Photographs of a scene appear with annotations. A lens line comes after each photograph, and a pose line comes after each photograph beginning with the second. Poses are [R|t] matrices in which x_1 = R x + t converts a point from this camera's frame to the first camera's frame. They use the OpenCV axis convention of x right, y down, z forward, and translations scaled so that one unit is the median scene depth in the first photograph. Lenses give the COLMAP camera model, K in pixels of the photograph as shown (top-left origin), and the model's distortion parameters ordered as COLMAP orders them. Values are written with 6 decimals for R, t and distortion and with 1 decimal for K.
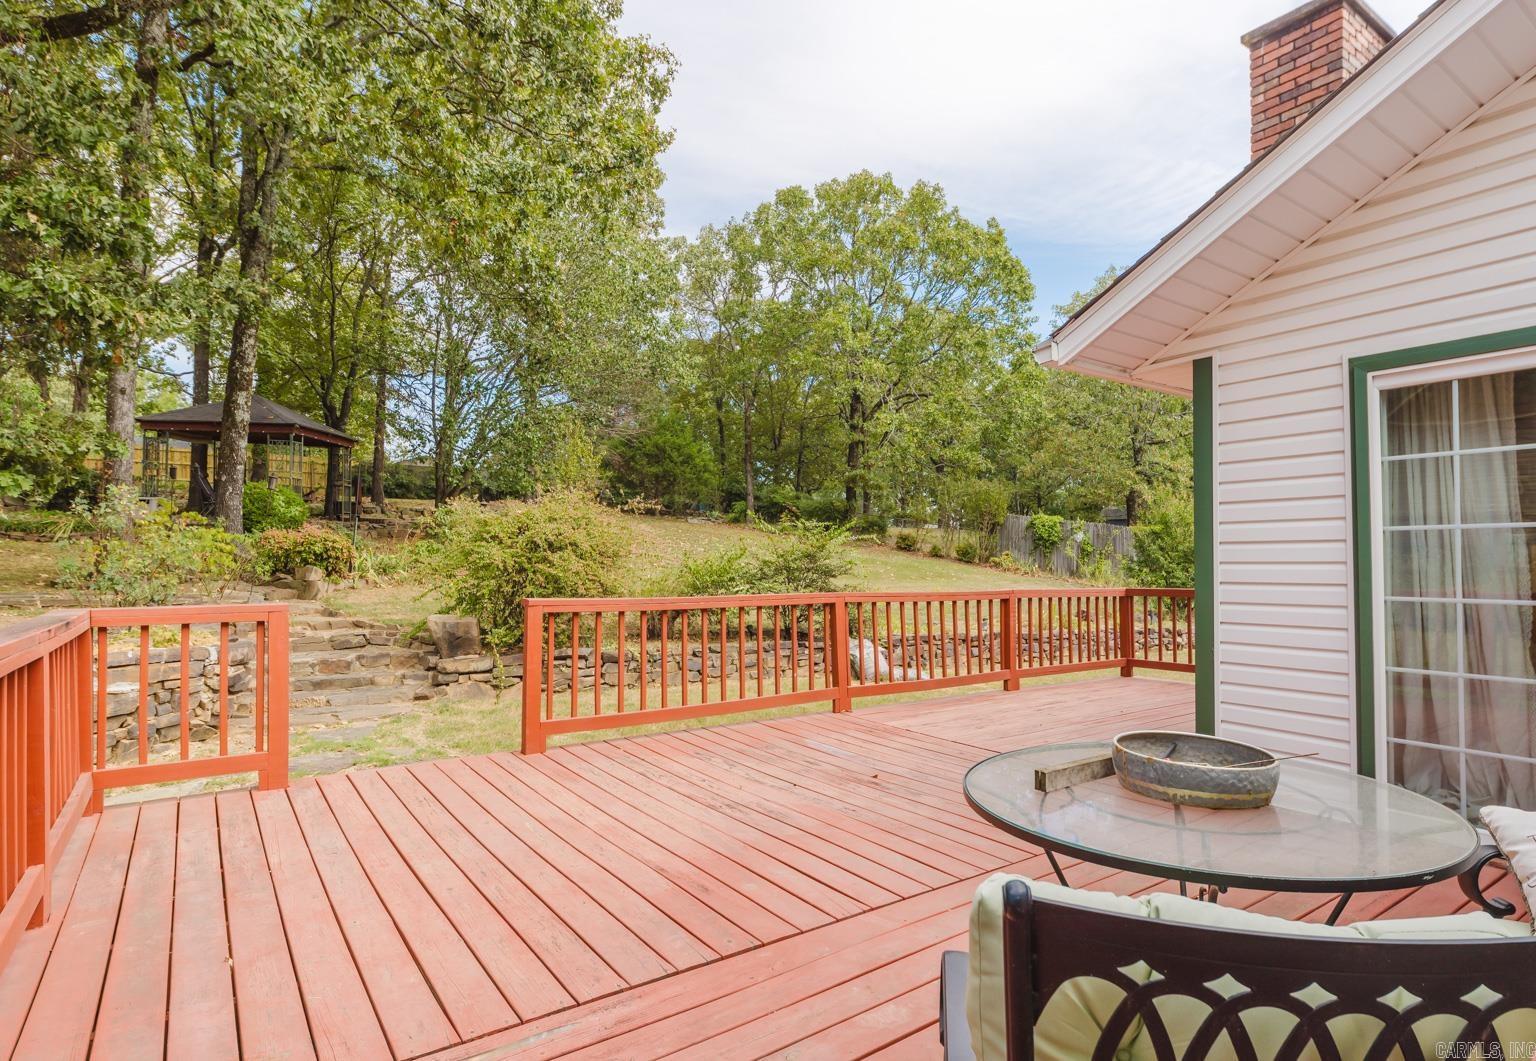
lens RADIAL K [[778.0, 0, 774.5], [0, 778.0, 555.4], [0, 0, 1]] dist [0.013343, 0.000975]
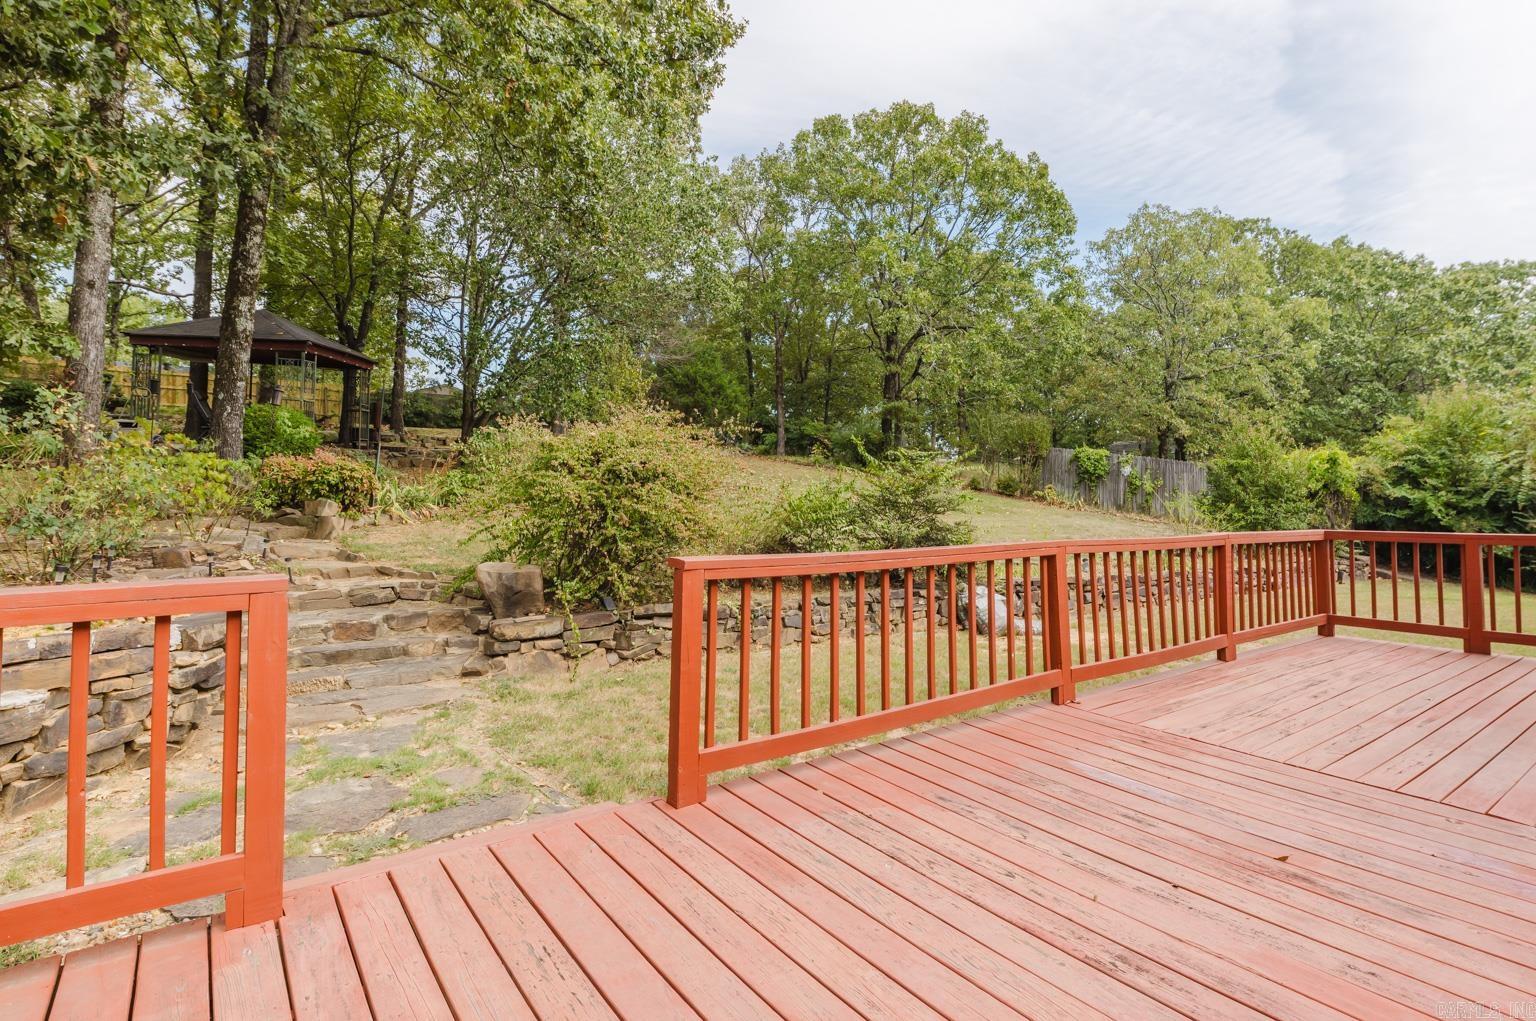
lens RADIAL K [[727.4, 0, 808.4], [0, 727.4, 474.0], [0, 0, 1]] dist [0.013677, -0.001668]
pose [[0.998645, 0.005631, 0.051735, -0.107394], [-0.004683, 0.999819, -0.018422, -0.001272], [-0.051830, 0.018155, 0.998491, 0.176420]]
